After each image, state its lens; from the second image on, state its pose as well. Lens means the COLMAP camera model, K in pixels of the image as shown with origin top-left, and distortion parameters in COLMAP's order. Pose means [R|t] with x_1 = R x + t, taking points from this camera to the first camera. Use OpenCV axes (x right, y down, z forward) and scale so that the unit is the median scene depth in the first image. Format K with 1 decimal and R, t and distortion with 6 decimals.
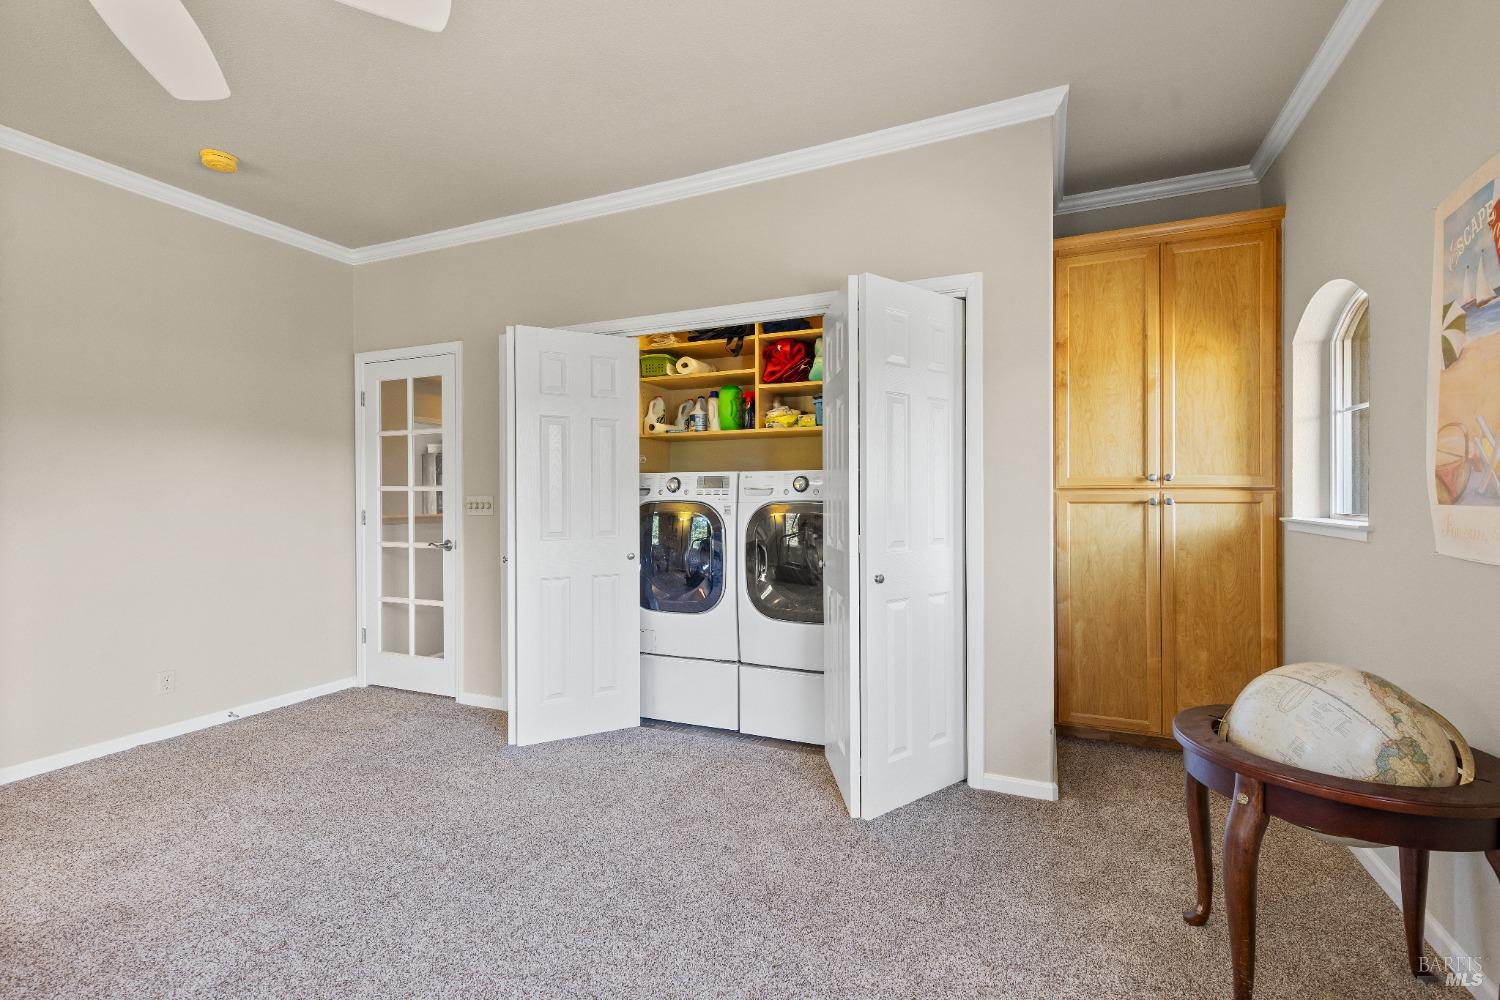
lens RADIAL K [[648.8, 0, 750.0], [0, 648.8, 500.0], [0, 0, 1]] dist [0.000556, 0.000088]
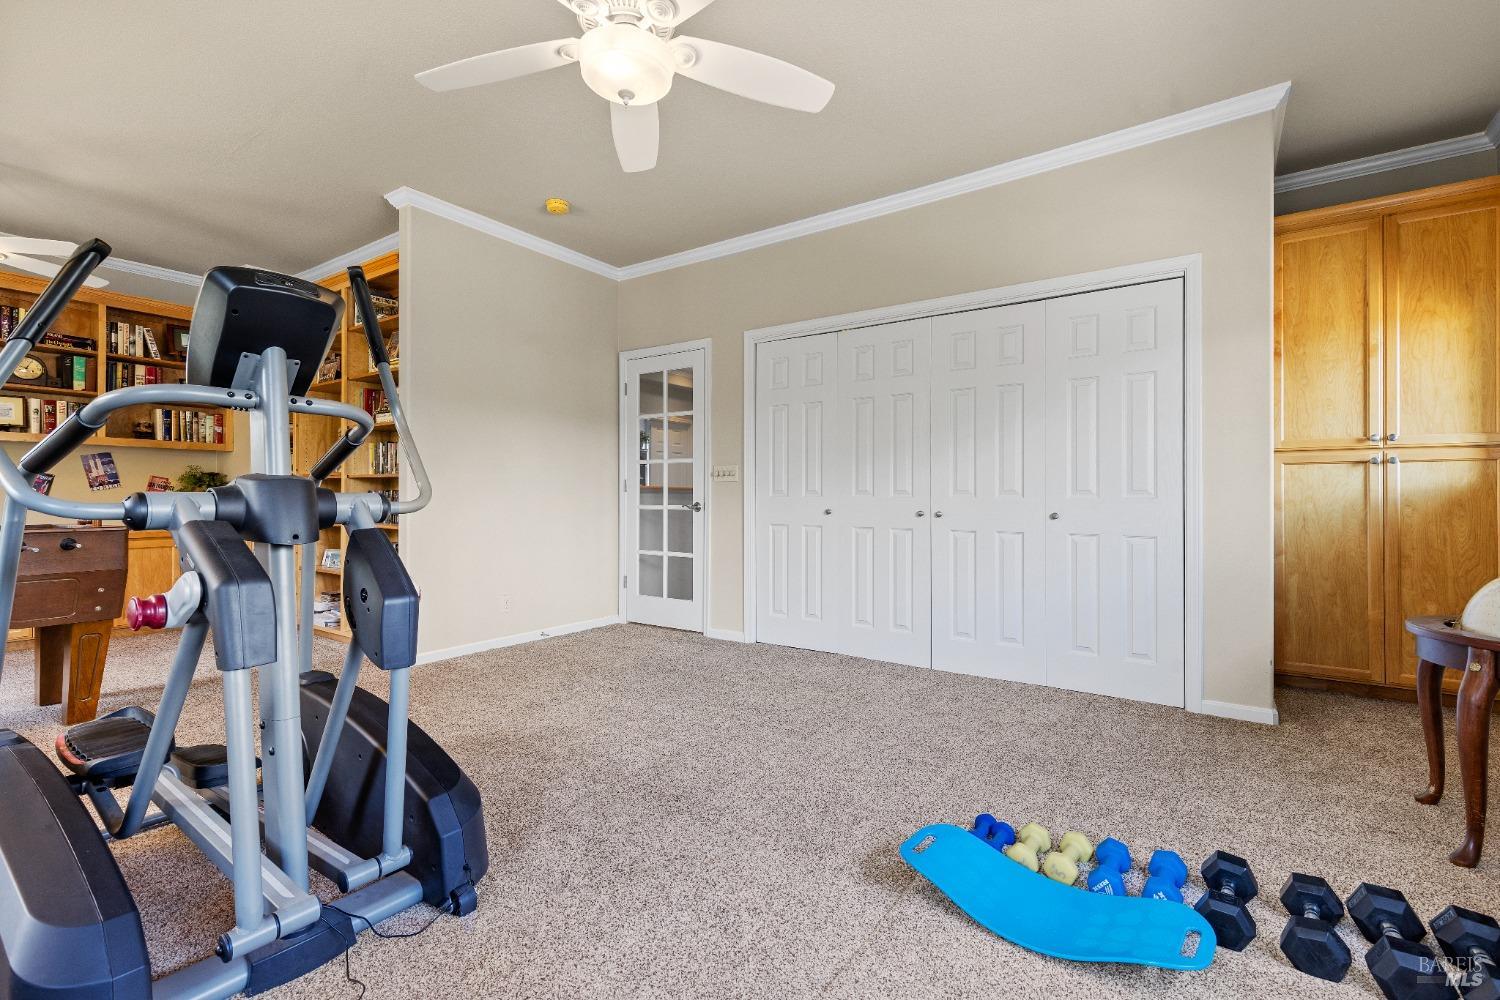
lens RADIAL K [[658.3, 0, 750.0], [0, 658.3, 500.0], [0, 0, 1]] dist [0.000466, 0.000183]
pose [[0.982585, 0.005460, -0.185735, -0.173295], [-0.006910, 0.999950, -0.007162, 0.079824], [0.185687, 0.008321, 0.982574, -0.232483]]
